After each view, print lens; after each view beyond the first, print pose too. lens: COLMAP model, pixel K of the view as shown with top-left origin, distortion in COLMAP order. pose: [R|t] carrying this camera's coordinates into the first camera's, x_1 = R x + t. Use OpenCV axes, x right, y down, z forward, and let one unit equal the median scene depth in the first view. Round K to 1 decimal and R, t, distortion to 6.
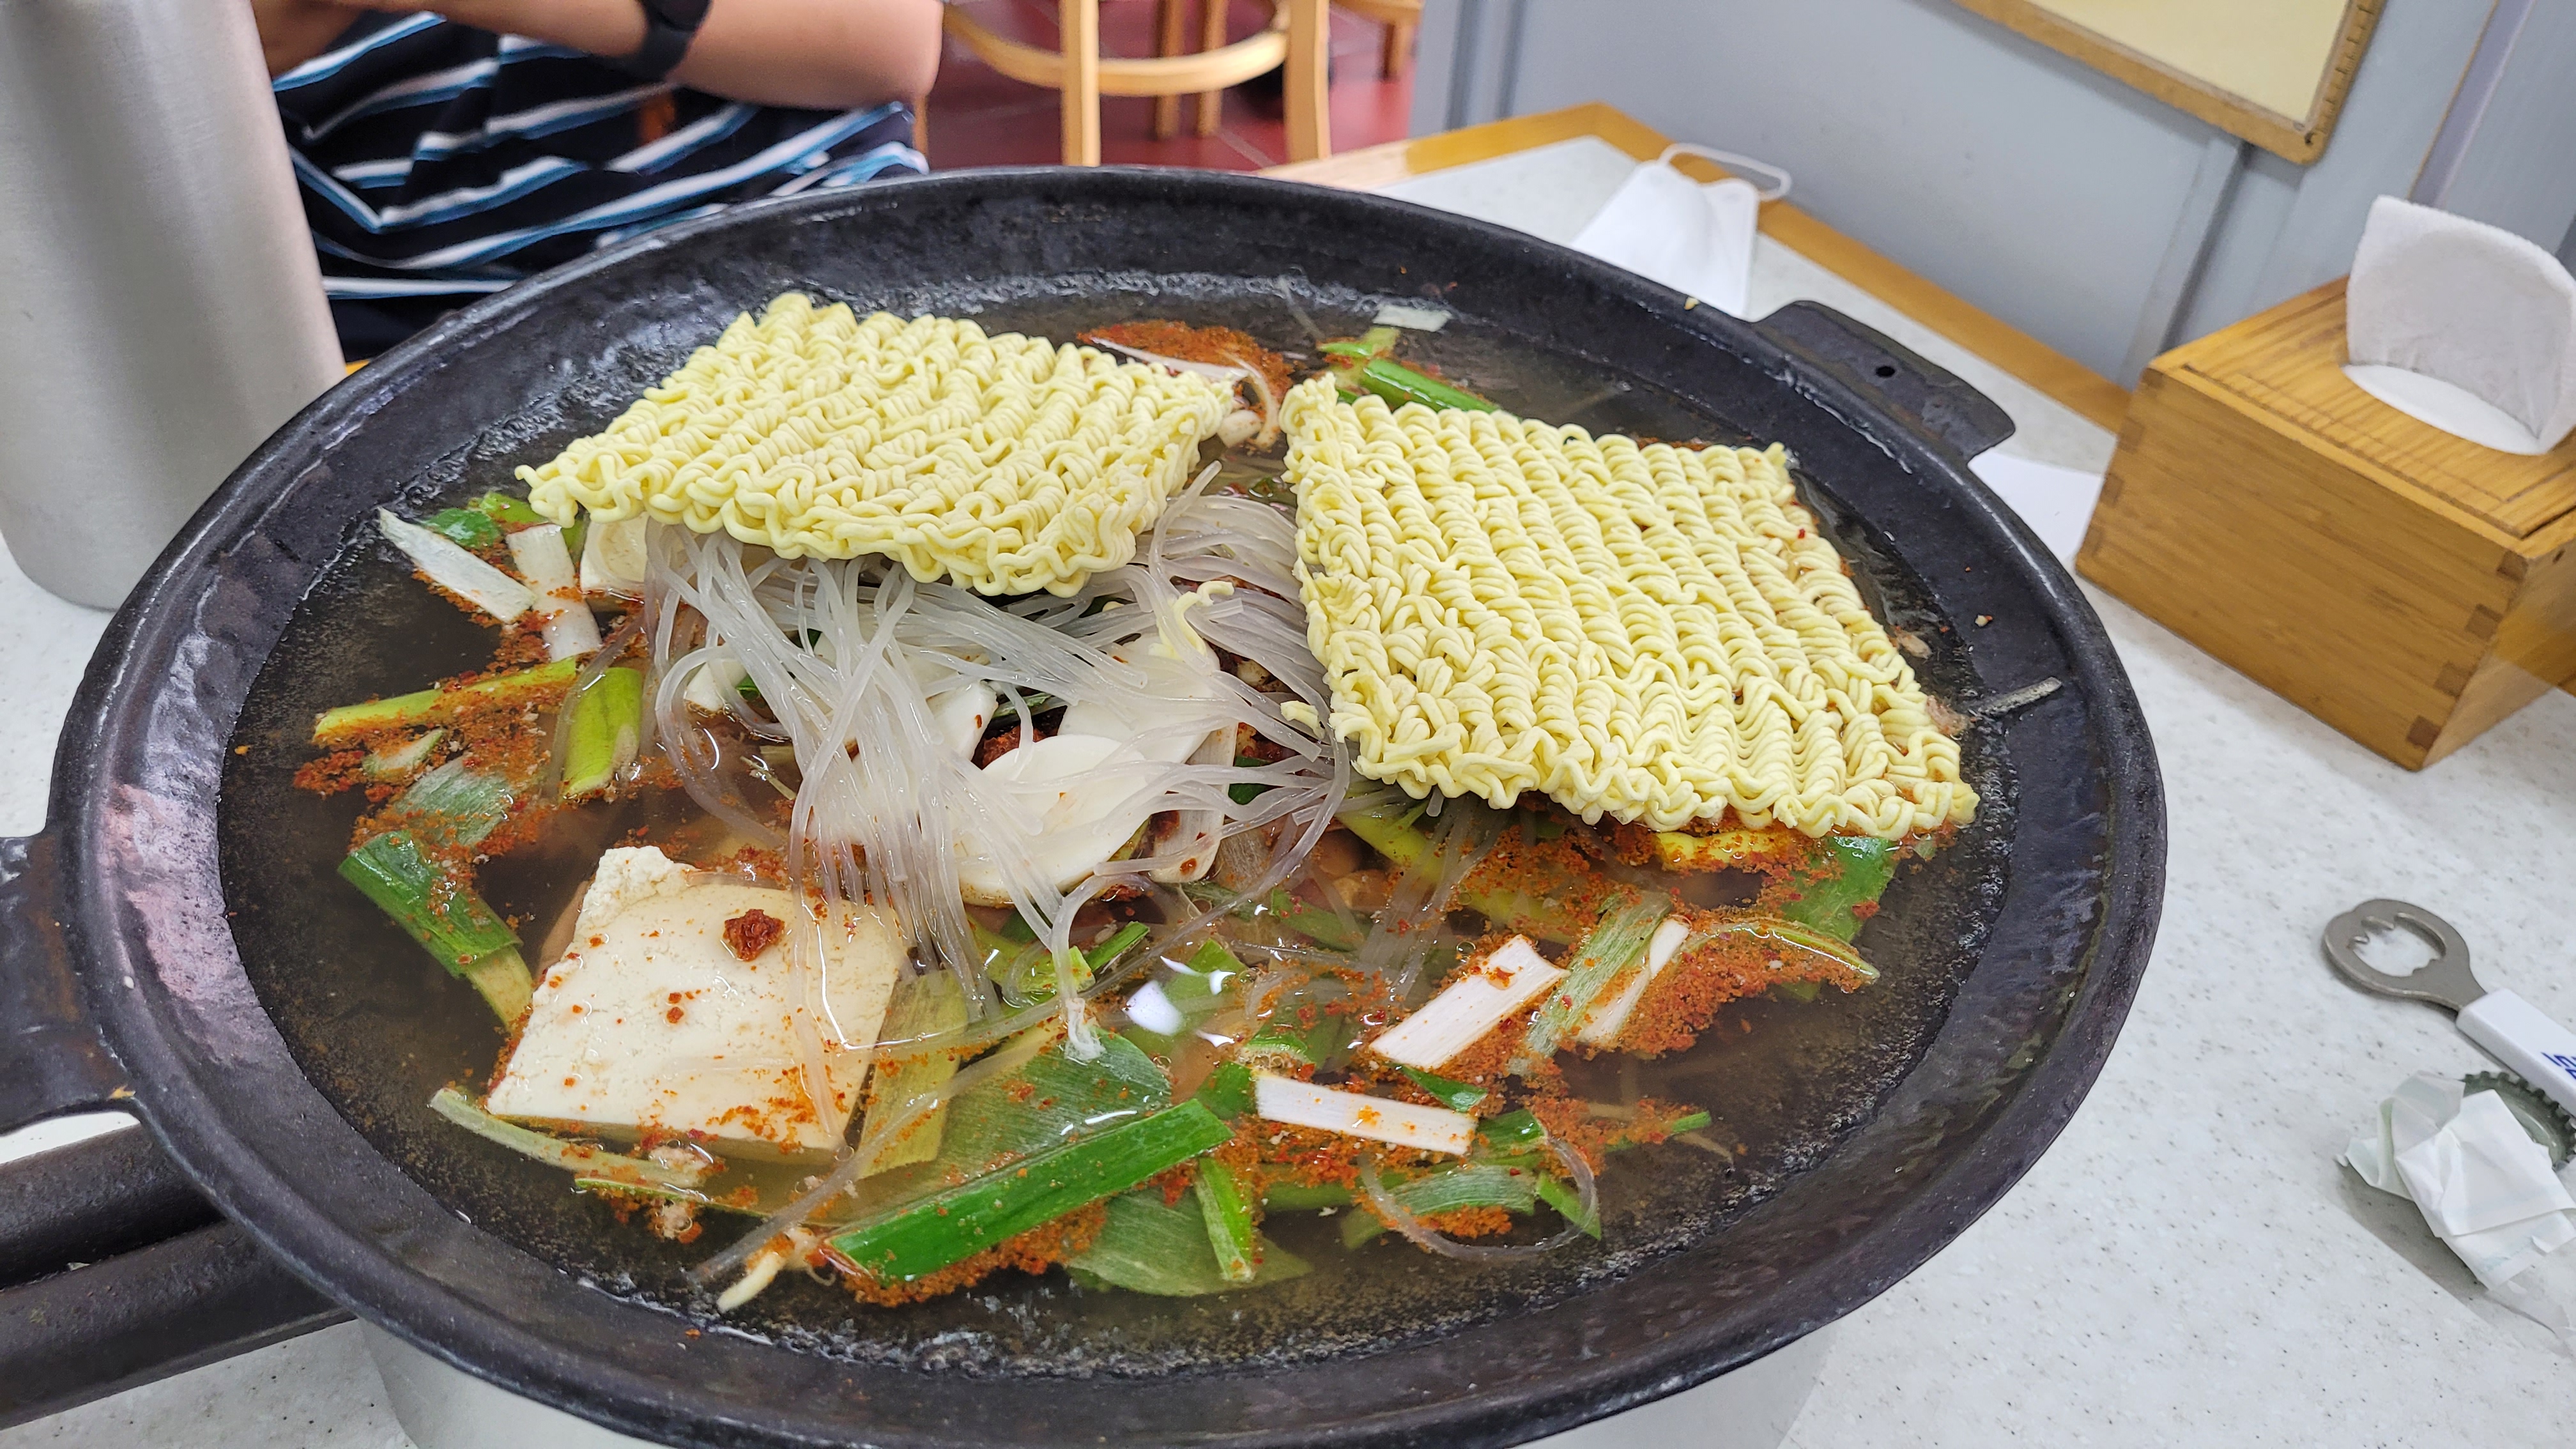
lens RADIAL K [[1967.2, 0, 1292.6], [0, 1967.2, 711.2], [0, 0, 1]] dist [0.041123, -0.039015]
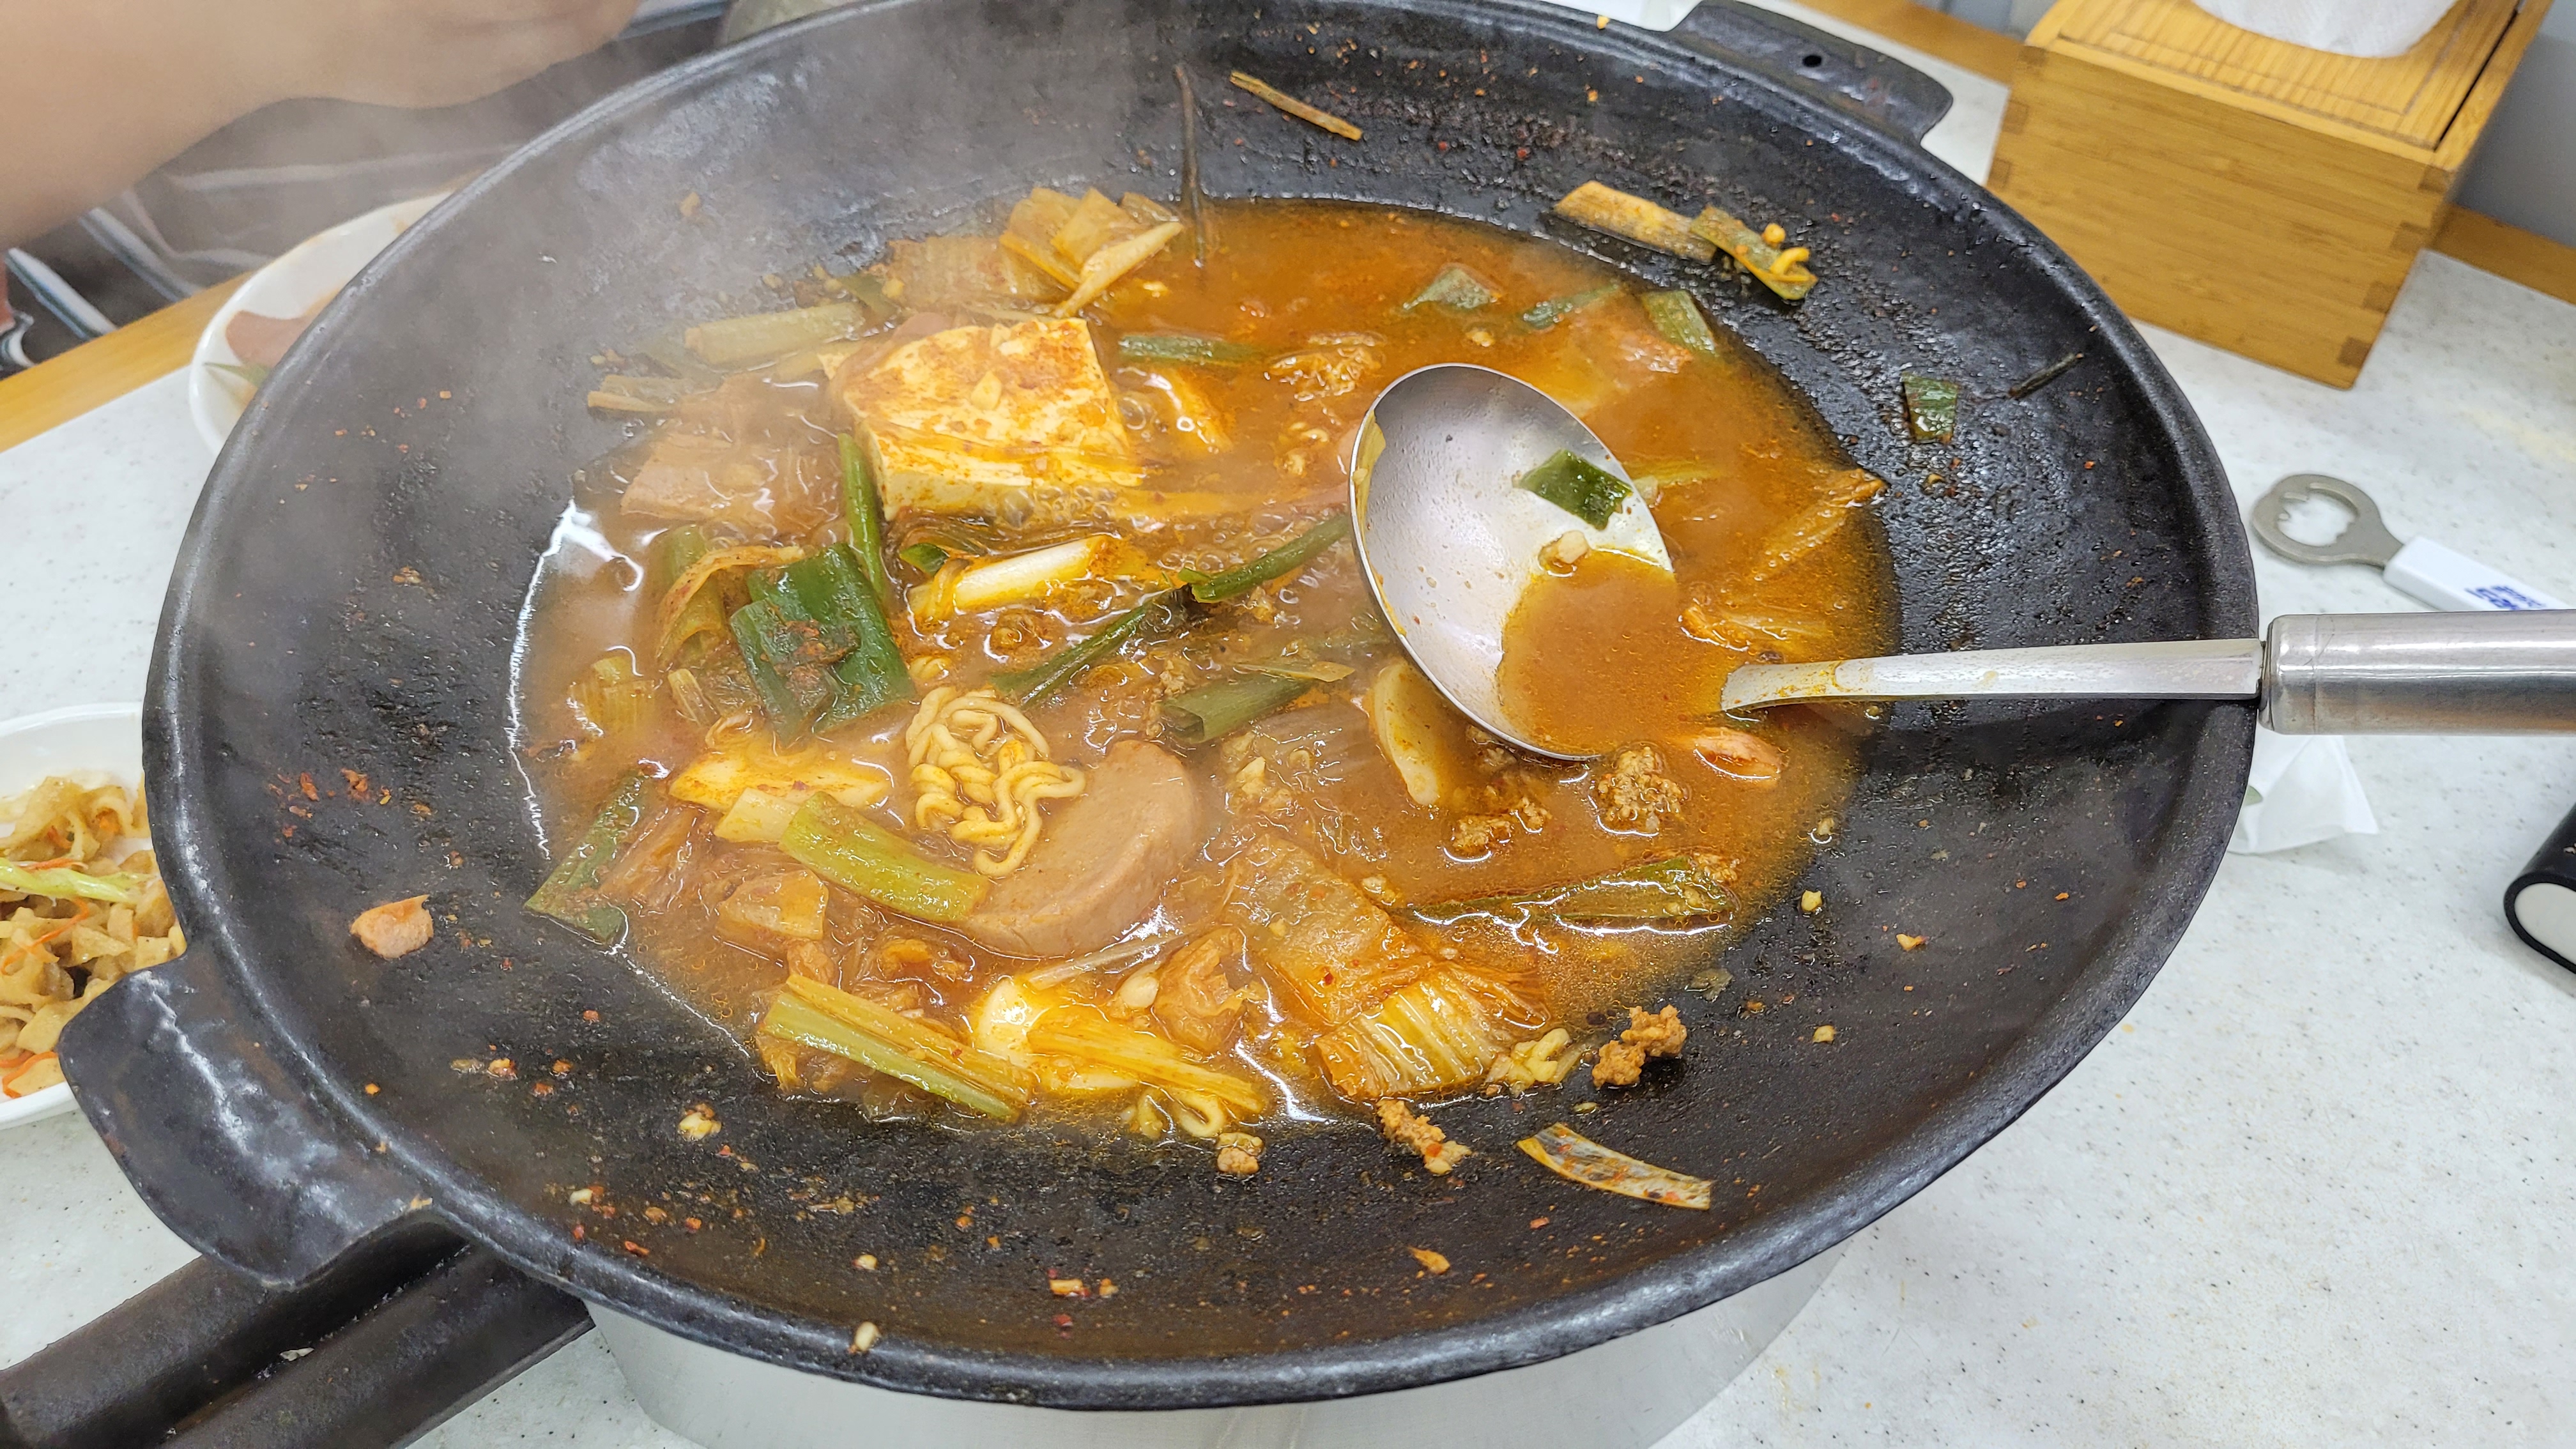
lens RADIAL K [[1967.2, 0, 1287.8], [0, 1967.2, 714.0], [0, 0, 1]] dist [0.041123, -0.039015]
pose [[0.970710, -0.214611, 0.108004, -0.134684], [0.196333, 0.967681, 0.158260, -0.062982], [-0.138478, -0.132420, 0.981473, 0.014952]]
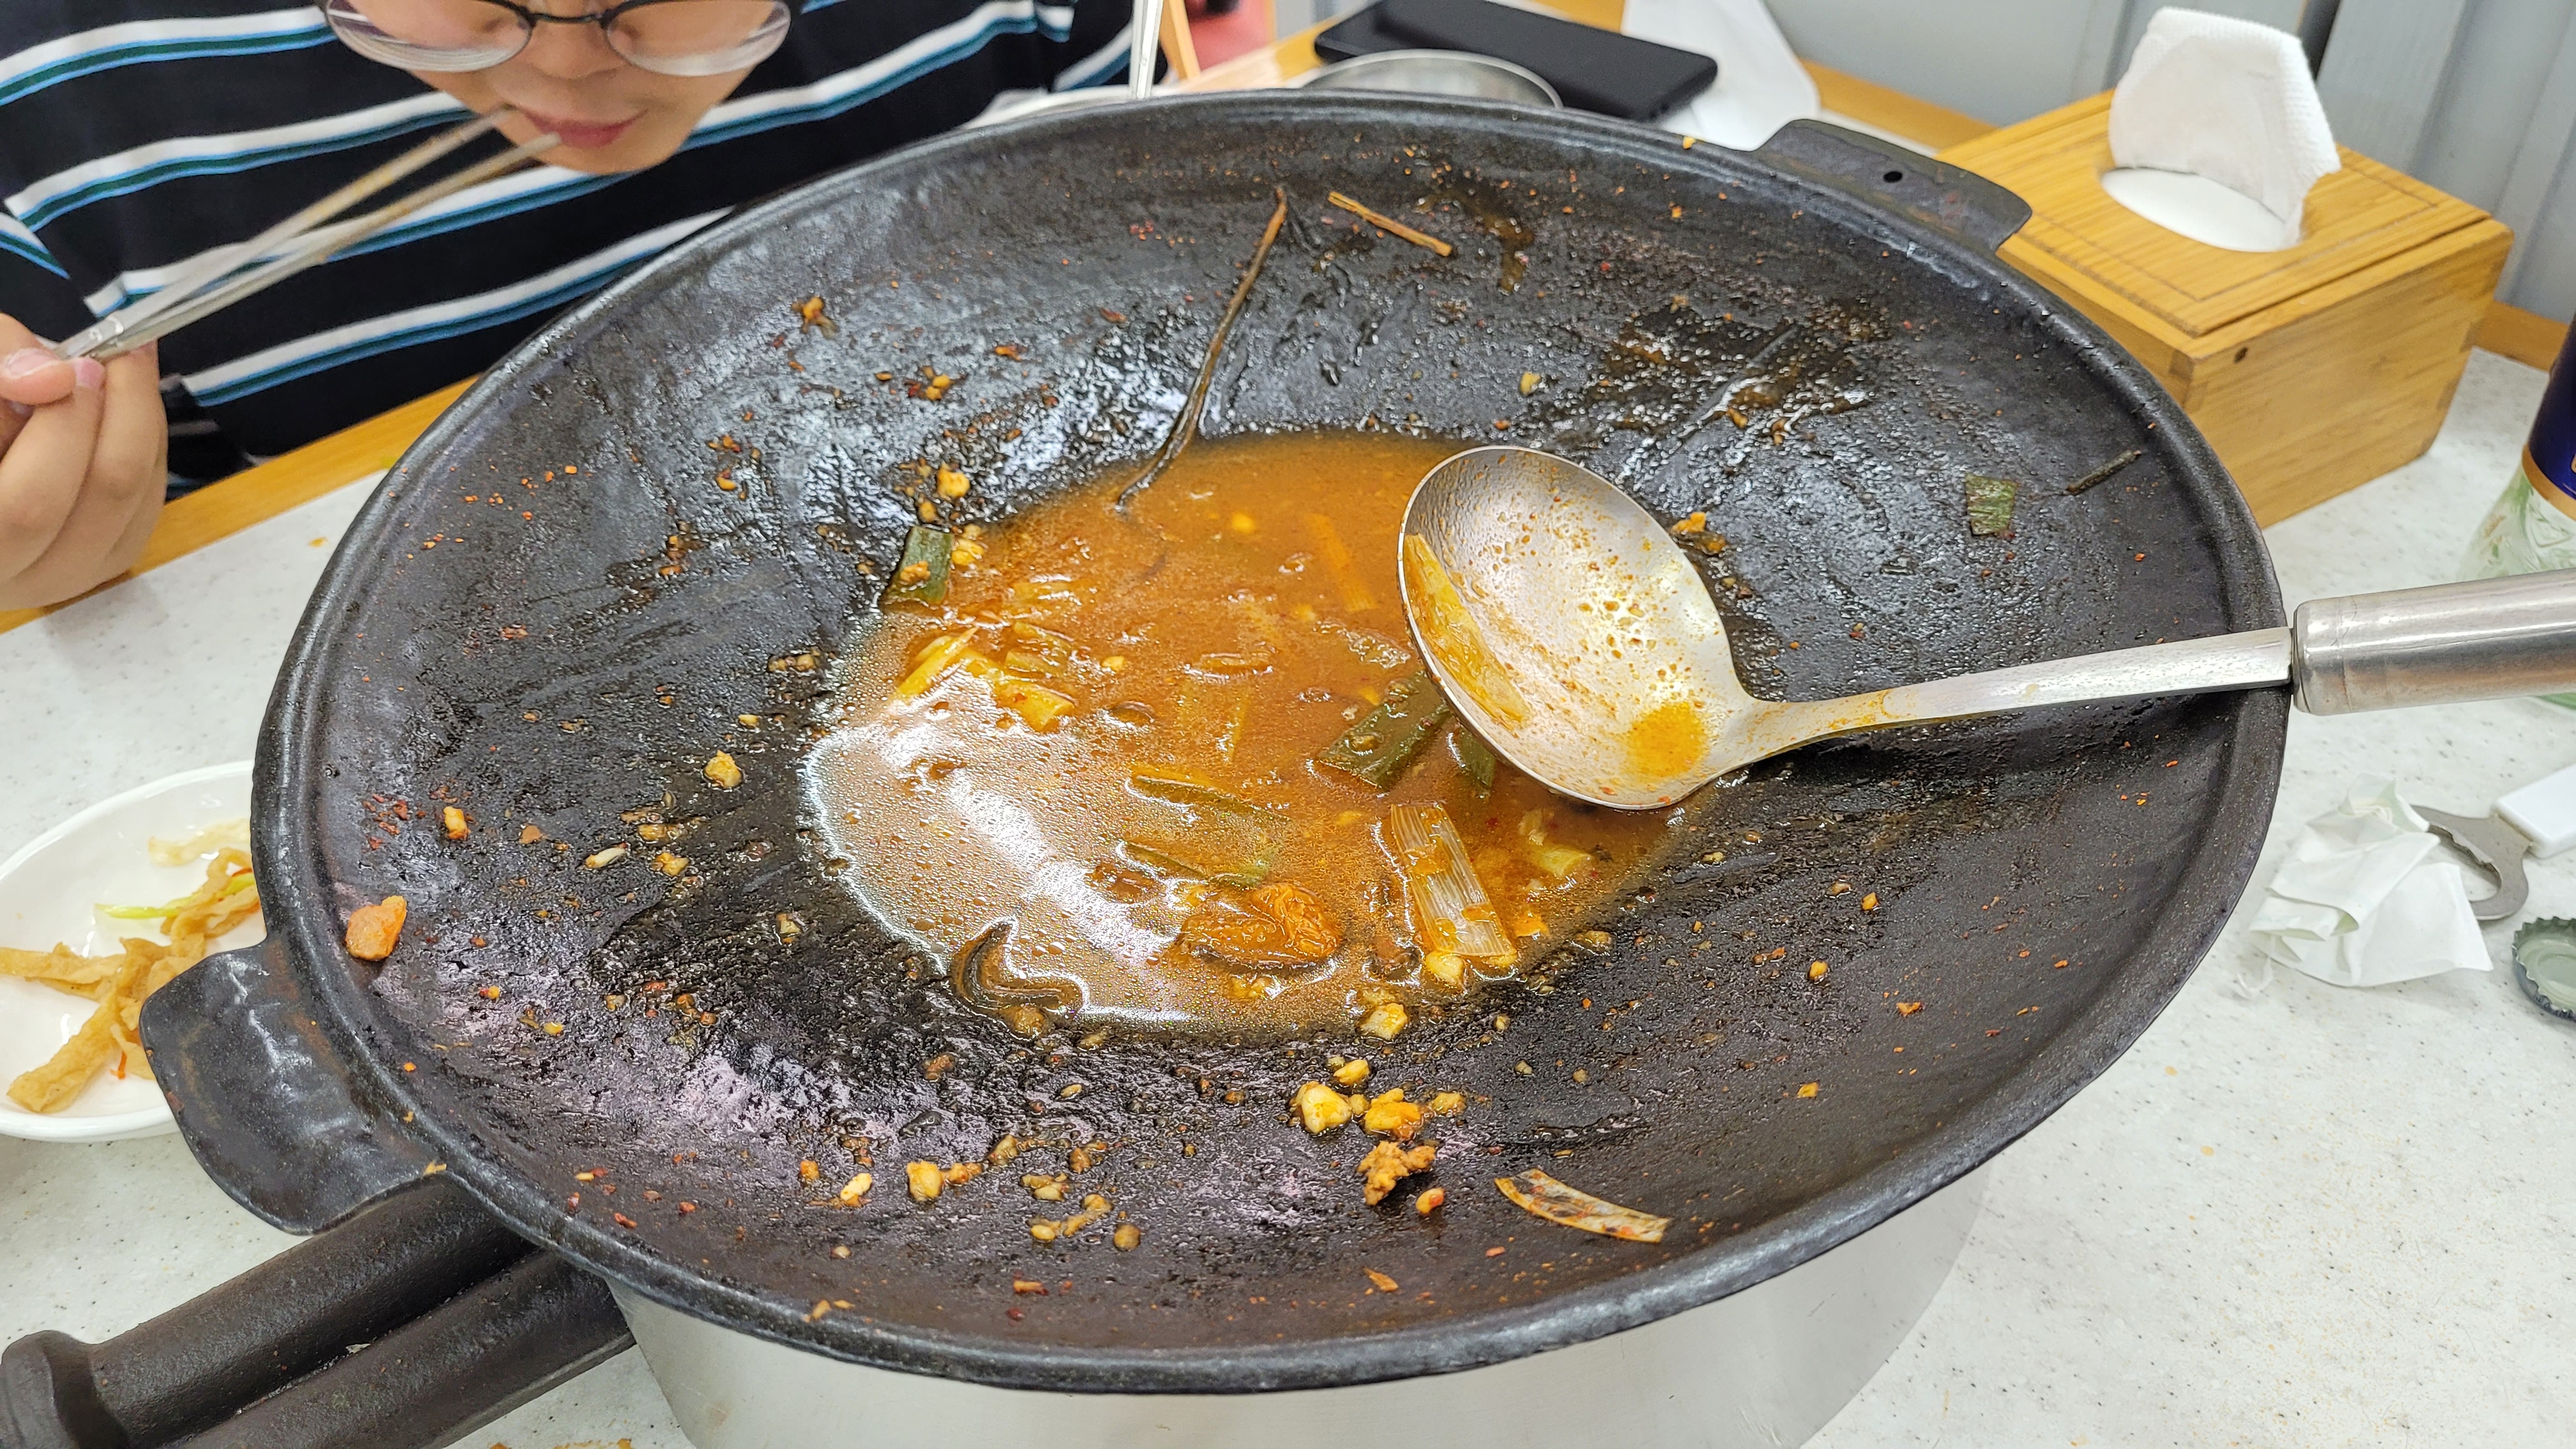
lens RADIAL K [[1967.2, 0, 1290.7], [0, 1967.2, 739.9], [0, 0, 1]] dist [0.041123, -0.039015]
pose [[0.983768, -0.178029, 0.022491, -0.077860], [0.176208, 0.982105, 0.066481, -0.010310], [-0.033924, -0.061439, 0.997534, -0.018404]]
